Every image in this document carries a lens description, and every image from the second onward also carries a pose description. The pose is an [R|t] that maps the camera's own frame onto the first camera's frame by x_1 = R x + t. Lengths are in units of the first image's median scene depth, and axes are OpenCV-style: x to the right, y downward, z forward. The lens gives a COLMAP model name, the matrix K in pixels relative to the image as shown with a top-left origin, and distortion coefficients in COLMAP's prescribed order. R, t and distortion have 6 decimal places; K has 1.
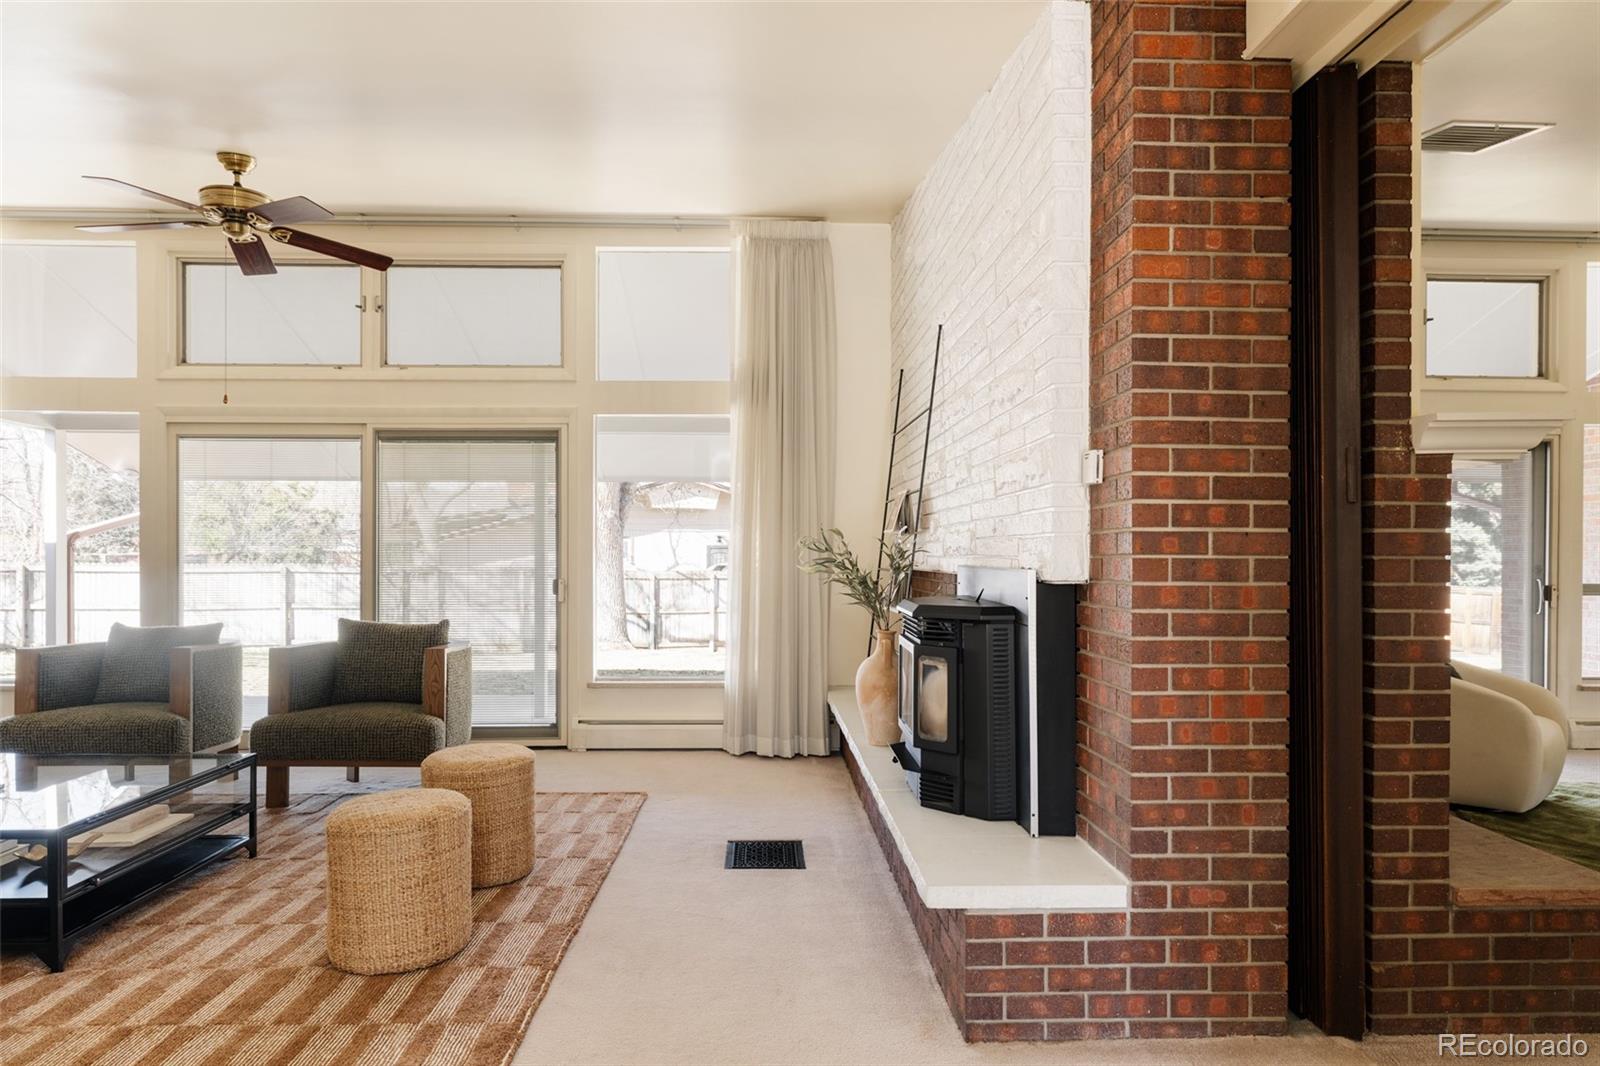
lens RADIAL K [[901.7, 0, 804.0], [0, 901.7, 540.3], [0, 0, 1]] dist [0.000789, 0.000473]
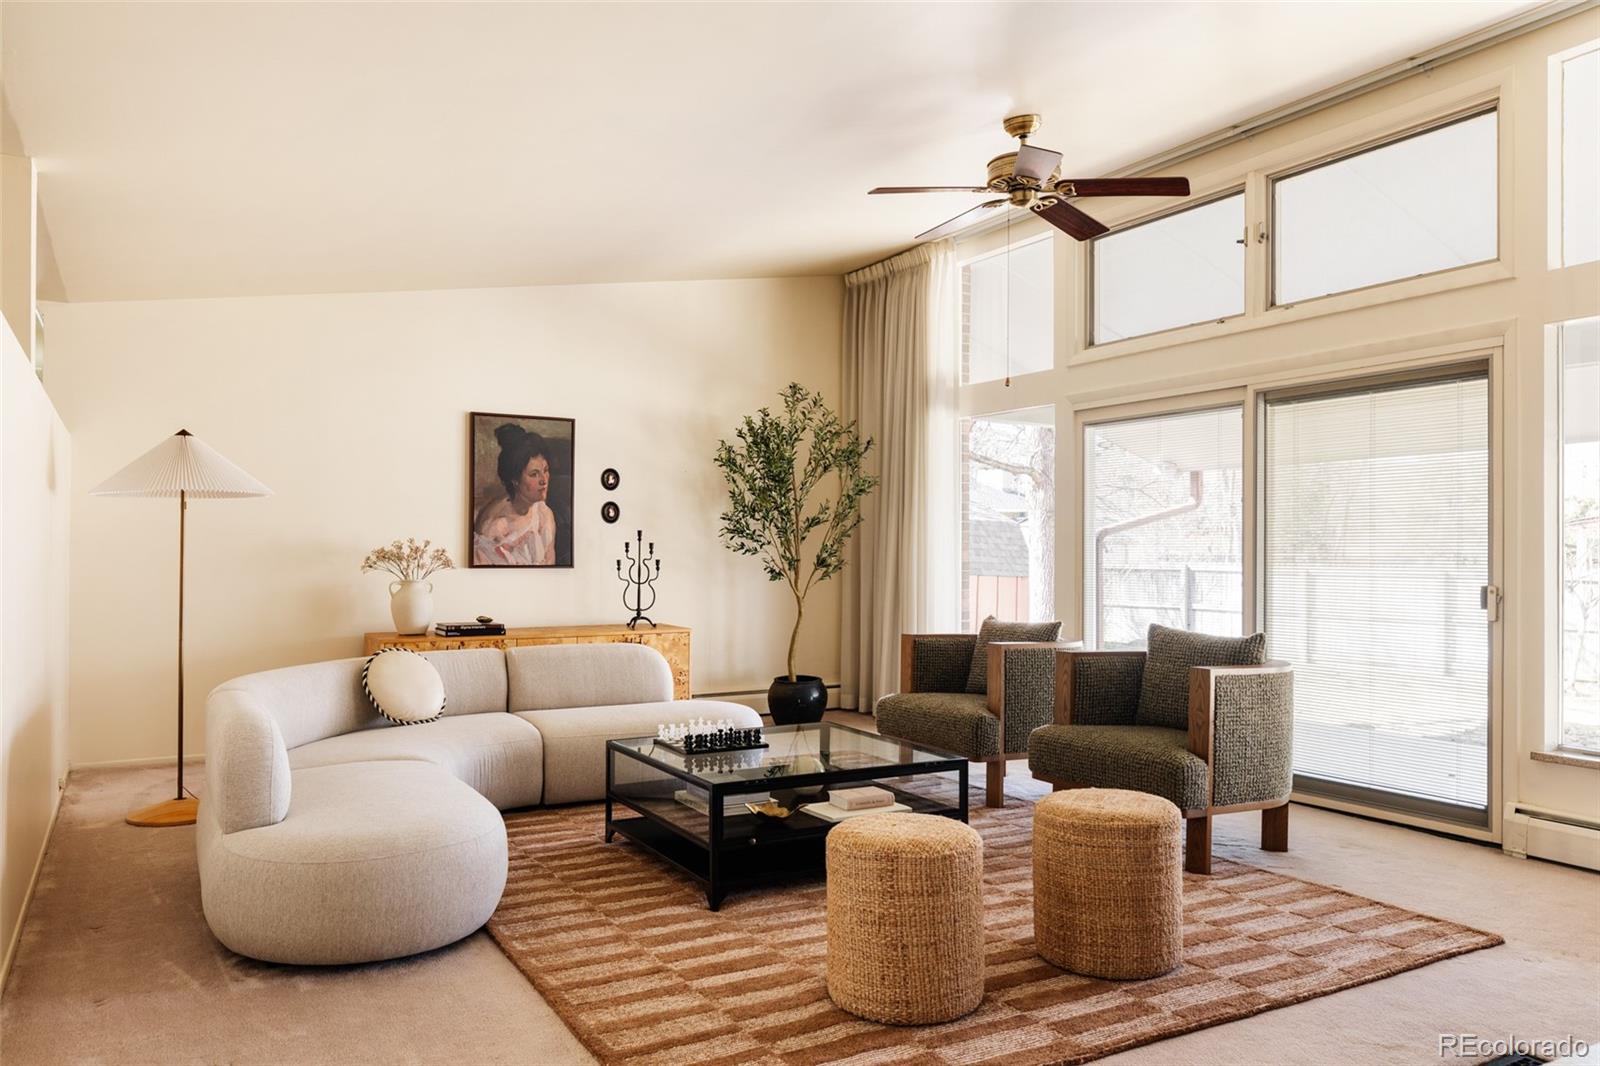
lens RADIAL K [[1129.0, 0, 800.0], [0, 1129.0, 533.0], [0, 0, 1]] dist [-0.002947, -0.003757]
pose [[0.493462, -0.013252, -0.869666, 0.195727], [0.009875, 0.999905, -0.009634, 0.007694], [0.869711, -0.003834, 0.493546, 0.166737]]
